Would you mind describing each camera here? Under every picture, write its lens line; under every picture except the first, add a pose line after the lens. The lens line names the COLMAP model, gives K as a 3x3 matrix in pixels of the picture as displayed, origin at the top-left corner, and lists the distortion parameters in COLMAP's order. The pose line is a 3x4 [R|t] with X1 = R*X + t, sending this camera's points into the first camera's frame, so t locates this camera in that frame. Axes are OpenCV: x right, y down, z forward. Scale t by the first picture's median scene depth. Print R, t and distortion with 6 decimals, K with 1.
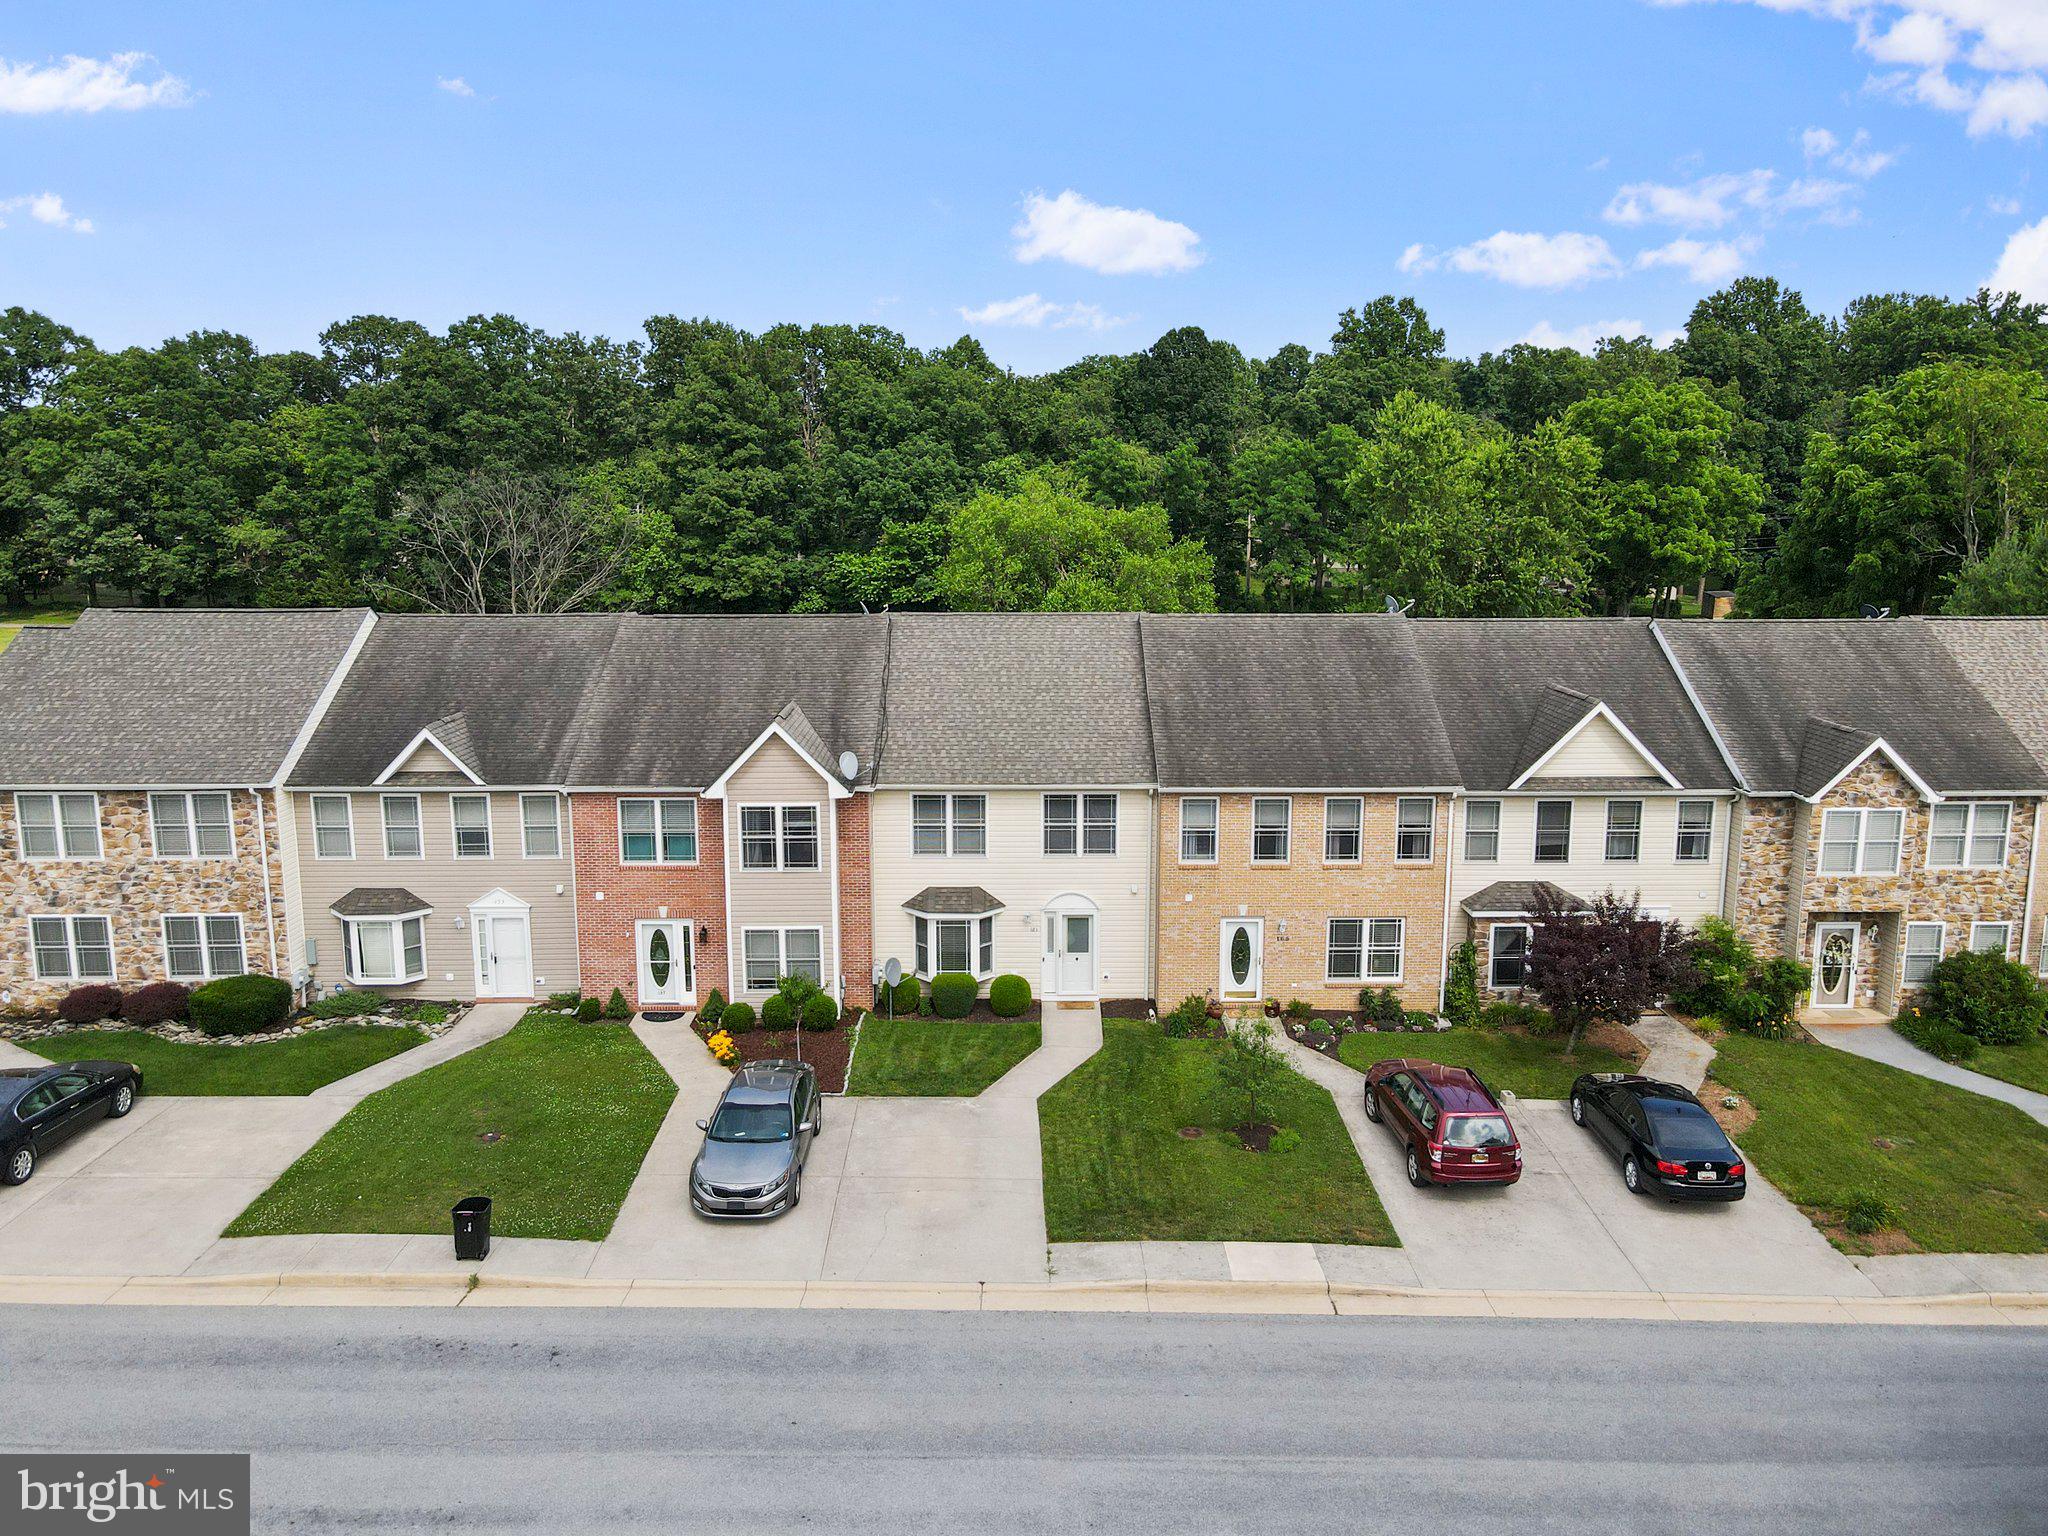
lens RADIAL K [[1505.9, 0, 1024.9], [0, 1505.9, 772.7], [0, 0, 1]] dist [0.001461, 0.039925]
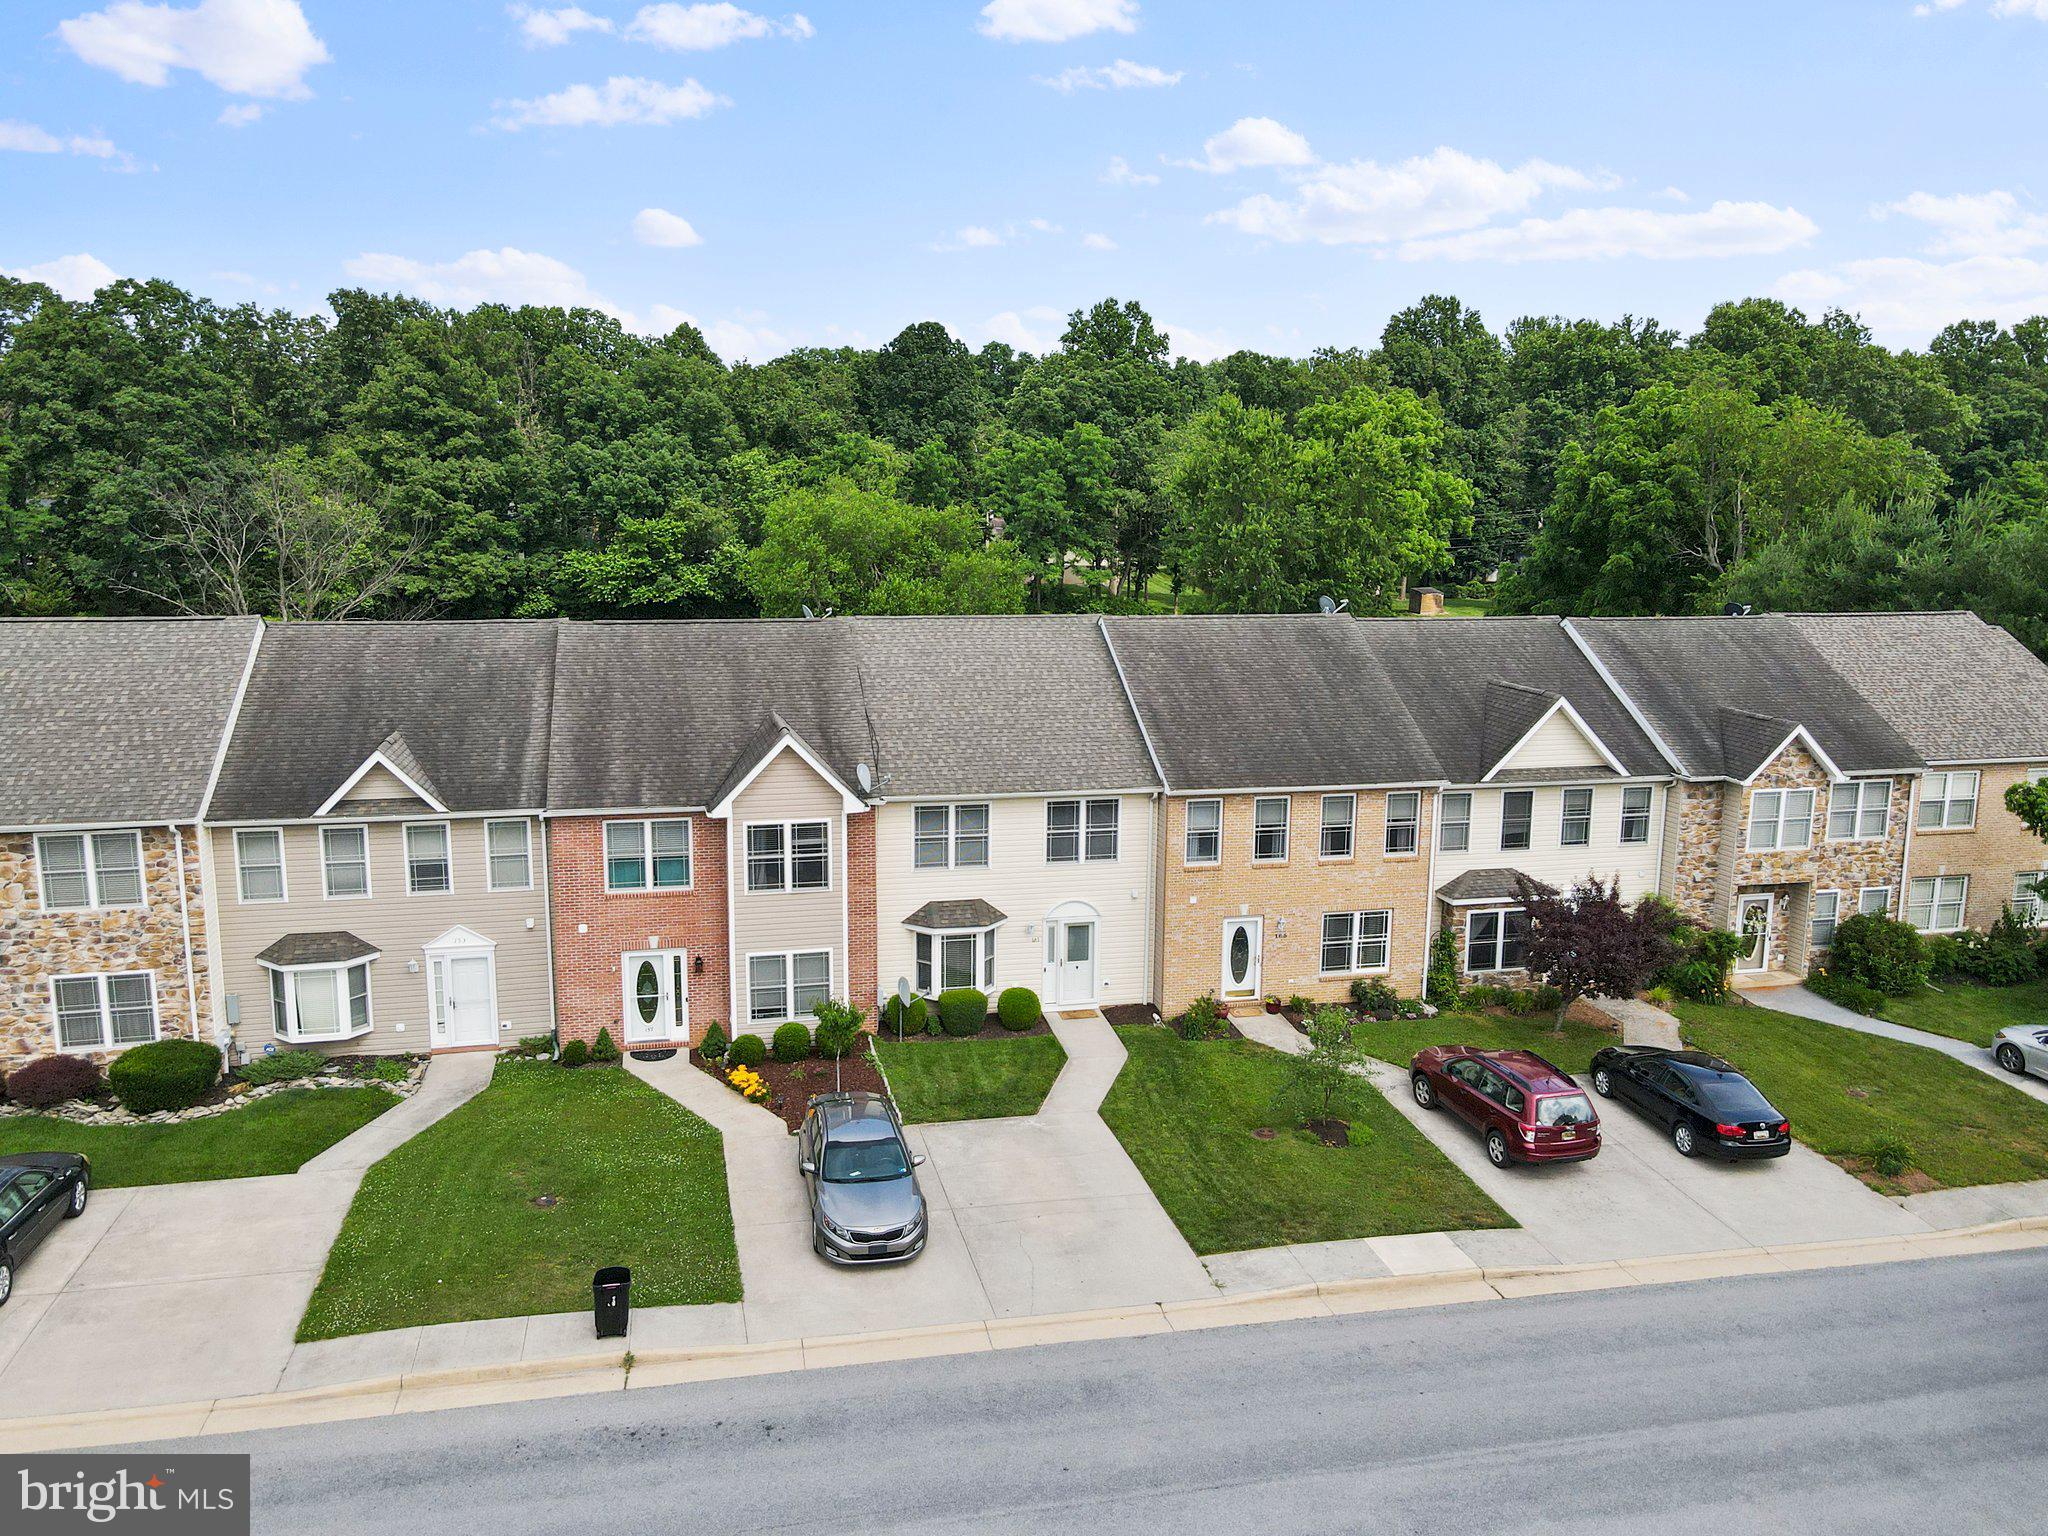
lens RADIAL K [[1527.0, 0, 1023.0], [0, 1527.0, 774.7], [0, 0, 1]] dist [0.002147, 0.040409]
pose [[0.976072, -0.029779, 0.215397, -0.214913], [0.029486, 0.999555, 0.004578, -0.007998], [-0.215438, 0.001883, 0.976516, 0.033179]]
